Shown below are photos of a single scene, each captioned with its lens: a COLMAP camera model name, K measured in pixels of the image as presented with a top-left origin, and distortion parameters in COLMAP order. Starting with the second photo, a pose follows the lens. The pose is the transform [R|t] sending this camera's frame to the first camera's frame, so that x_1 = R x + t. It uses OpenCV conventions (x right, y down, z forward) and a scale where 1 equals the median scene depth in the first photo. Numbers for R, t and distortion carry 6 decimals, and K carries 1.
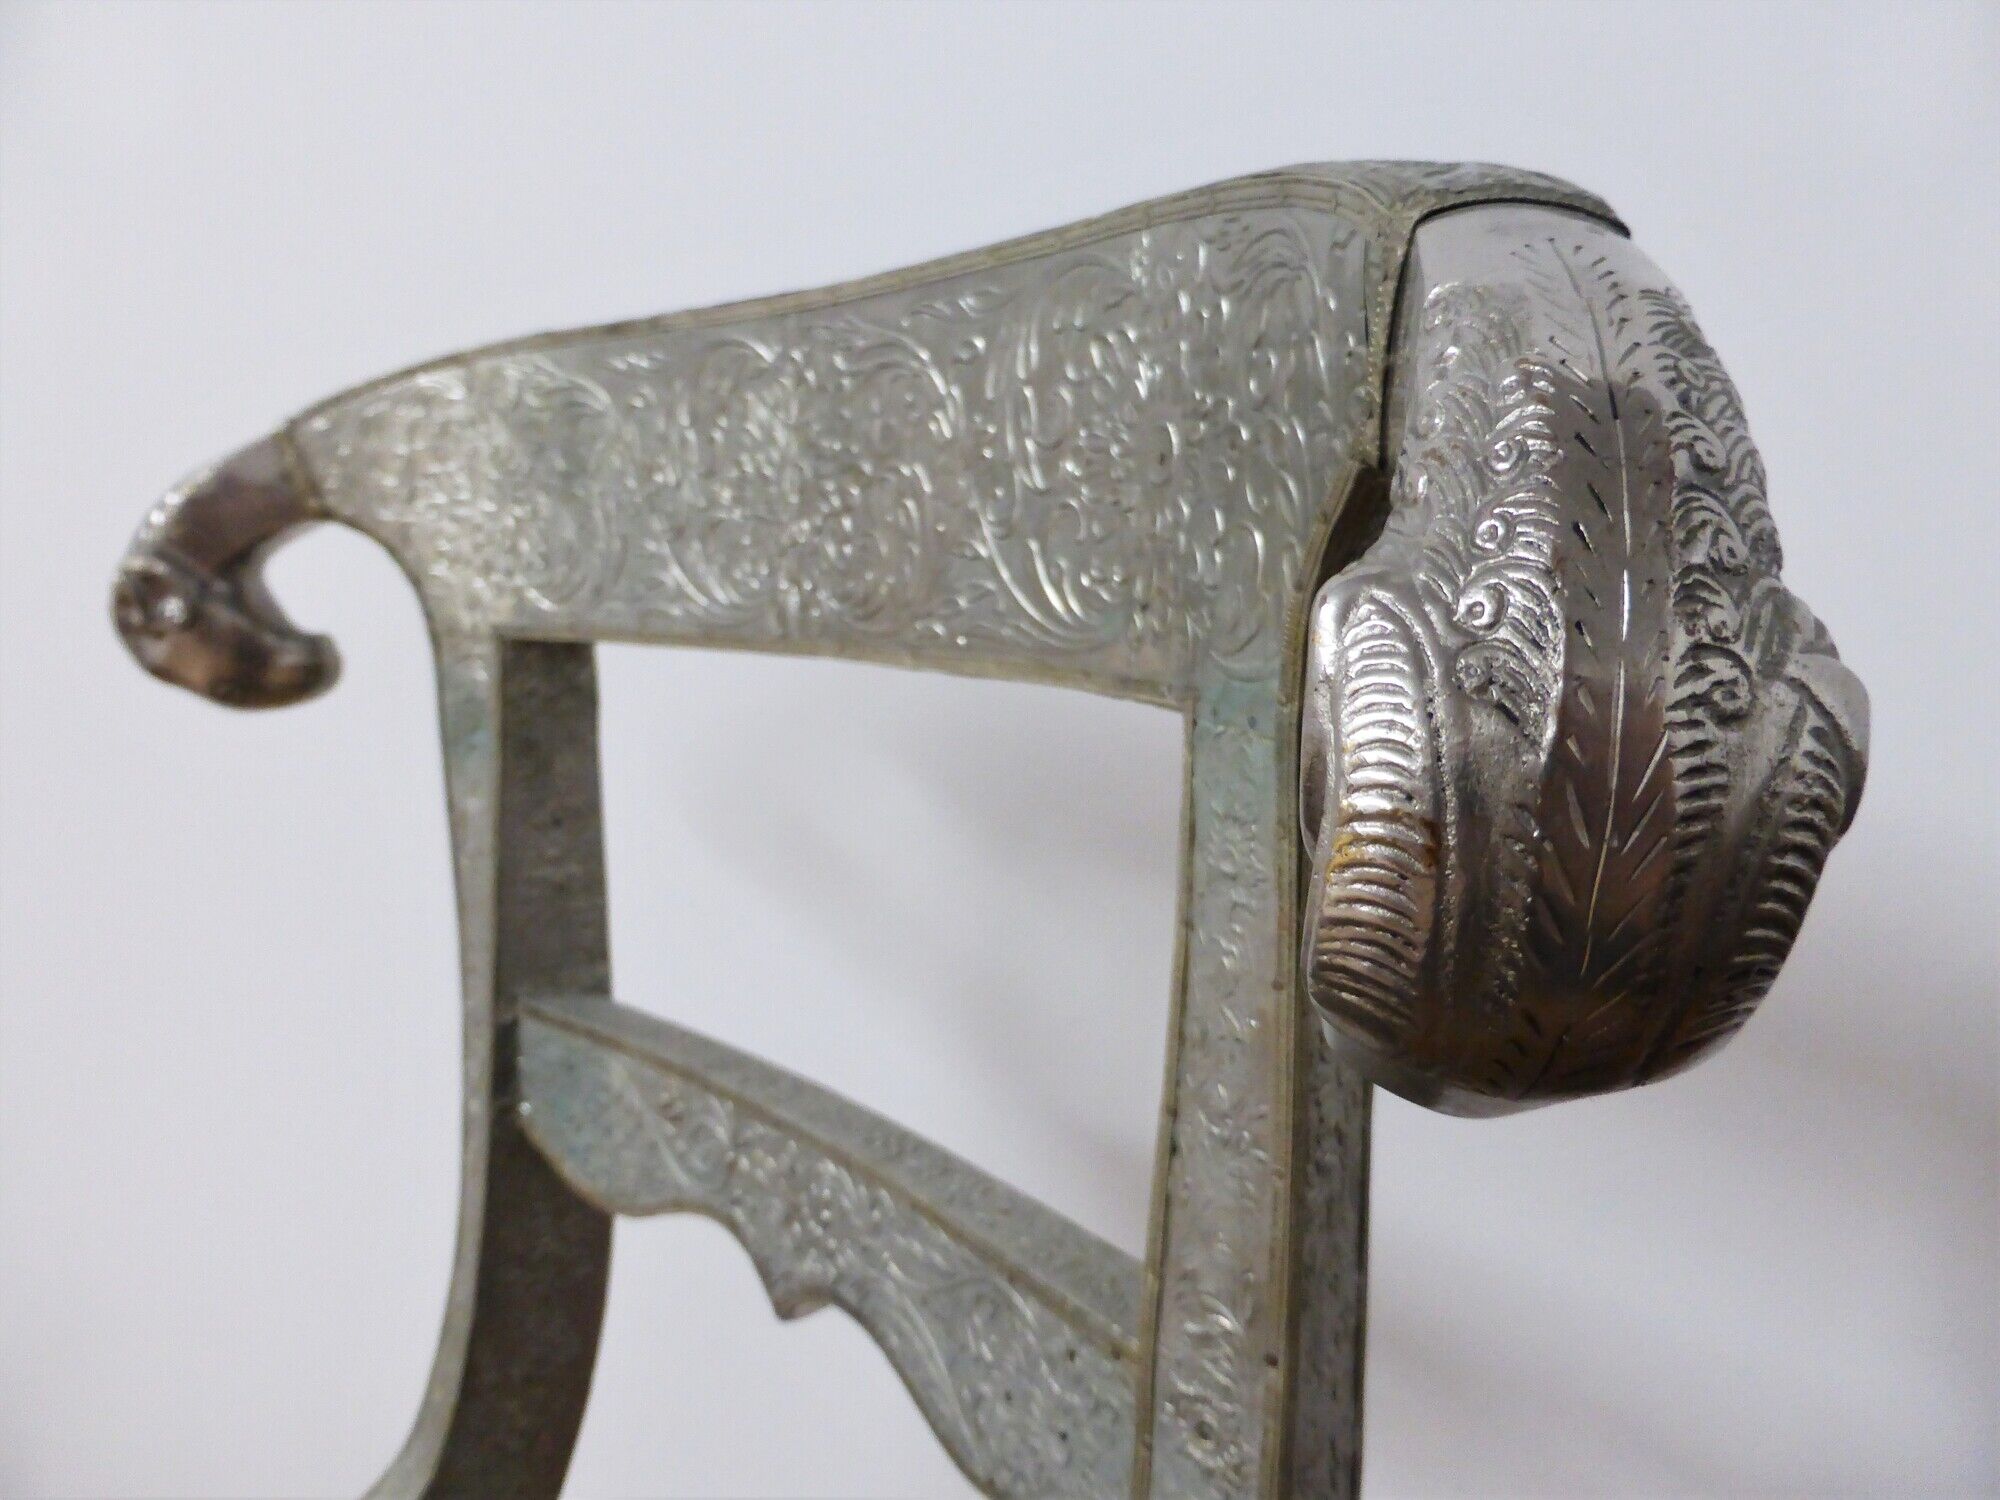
lens RADIAL K [[1437.3, 0, 1000.0], [0, 1437.3, 750.0], [0, 0, 1]] dist [-0.000451, 0.001483]
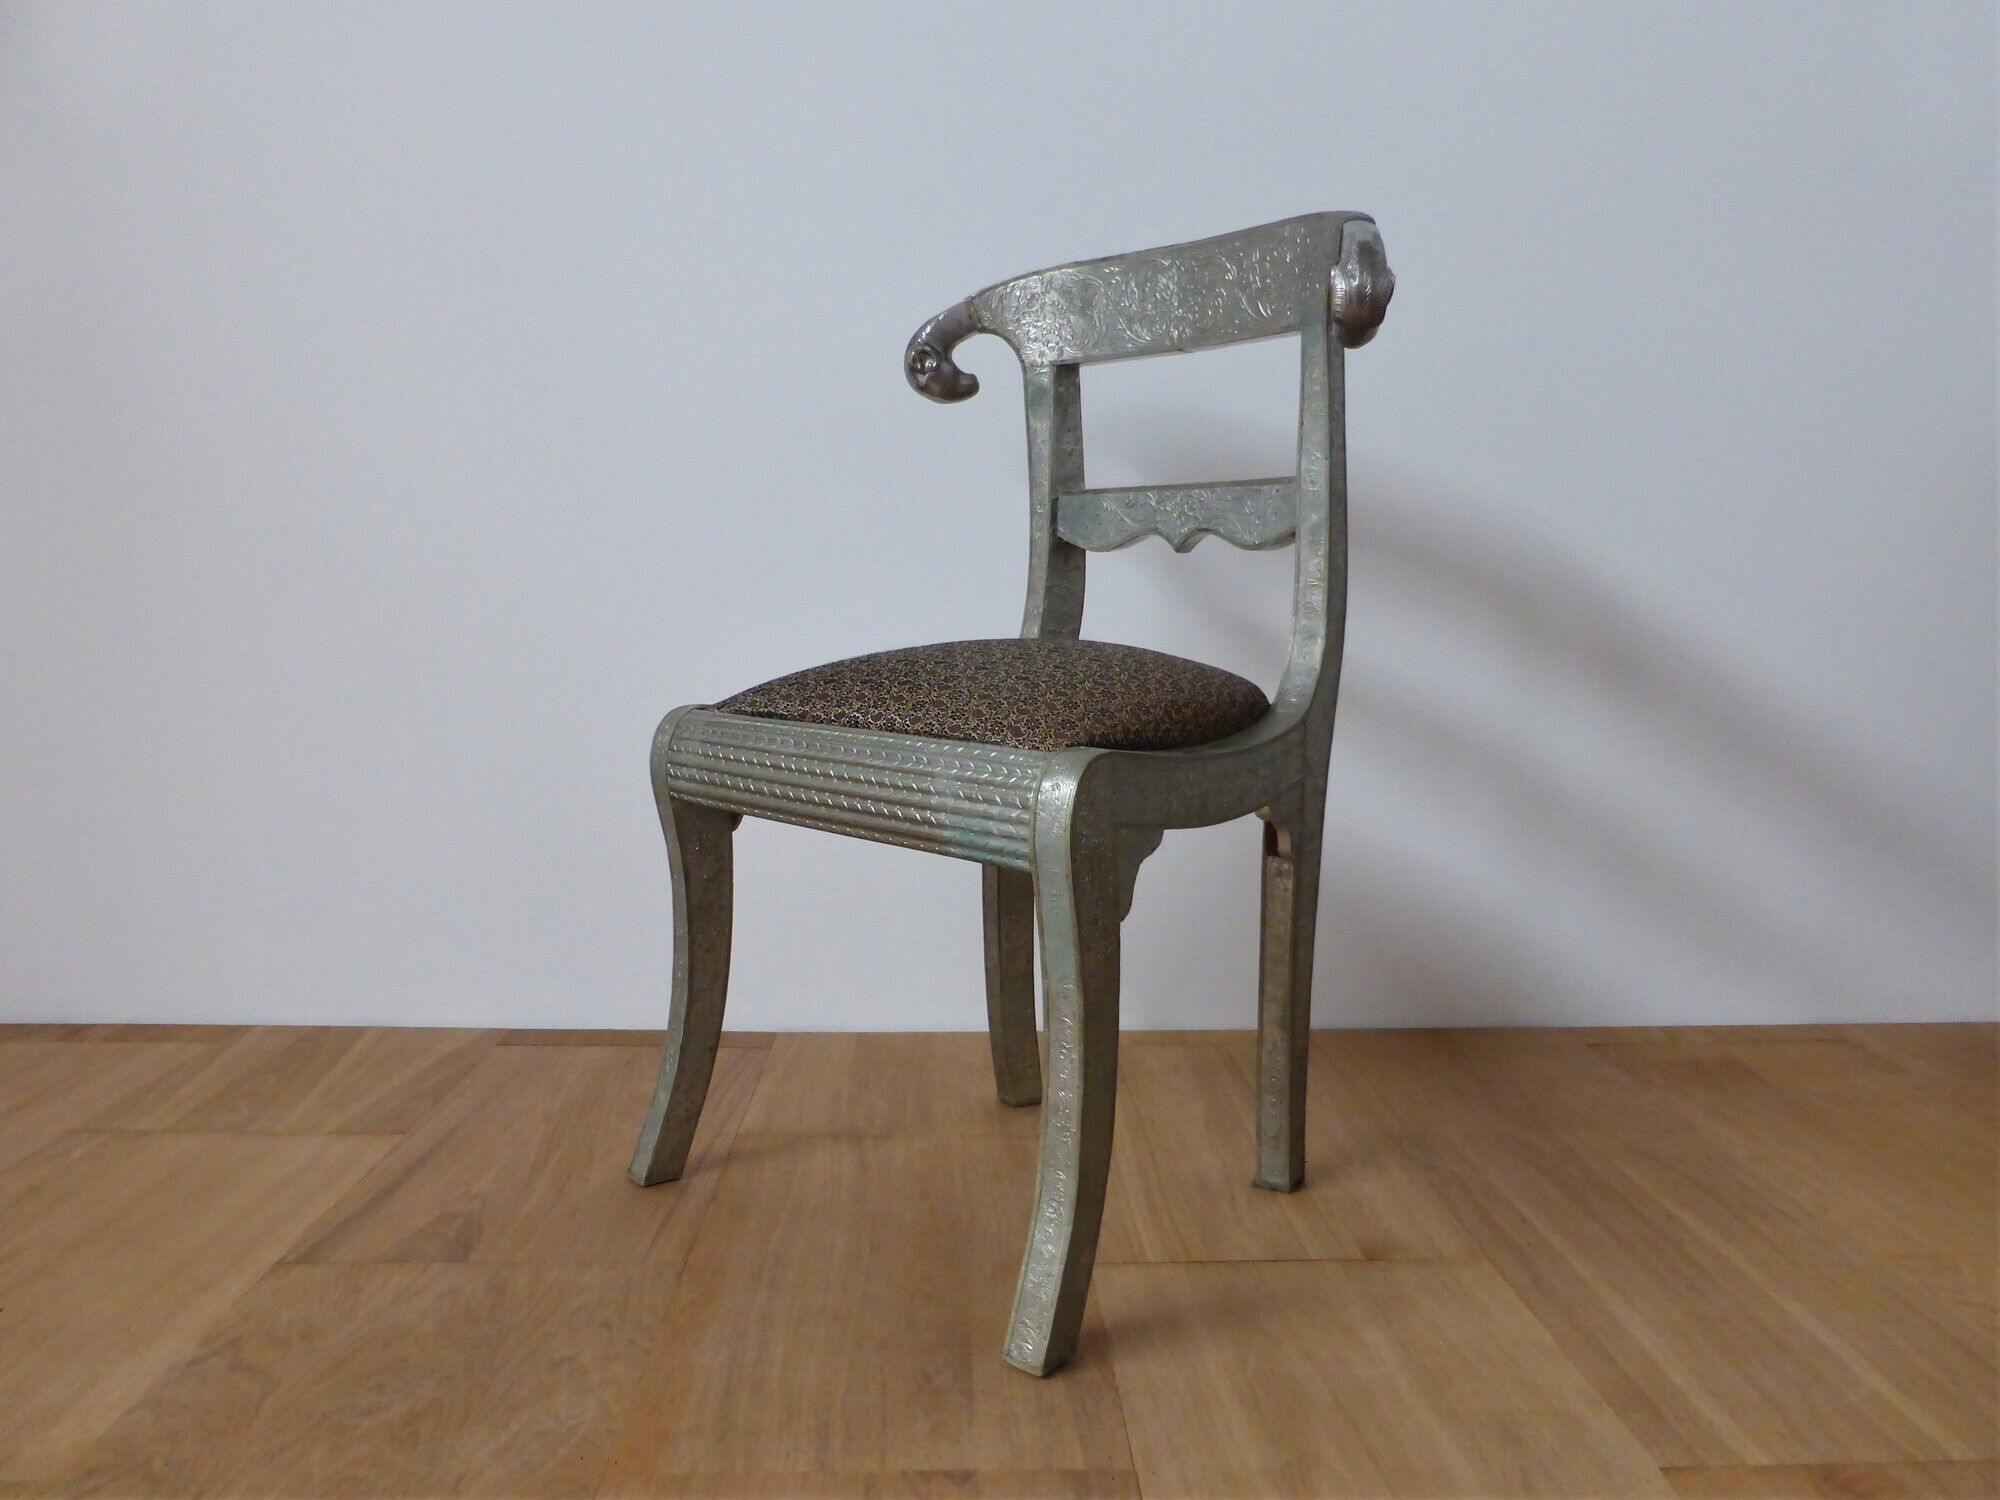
lens RADIAL K [[1543.1, 0, 1000.0], [0, 1543.1, 750.0], [0, 0, 1]] dist [-0.007246, 0.002331]
pose [[0.999440, -0.029580, 0.015626, -0.619857], [0.029883, 0.999363, -0.019488, 0.904139], [-0.015039, 0.019944, 0.999688, -2.533536]]
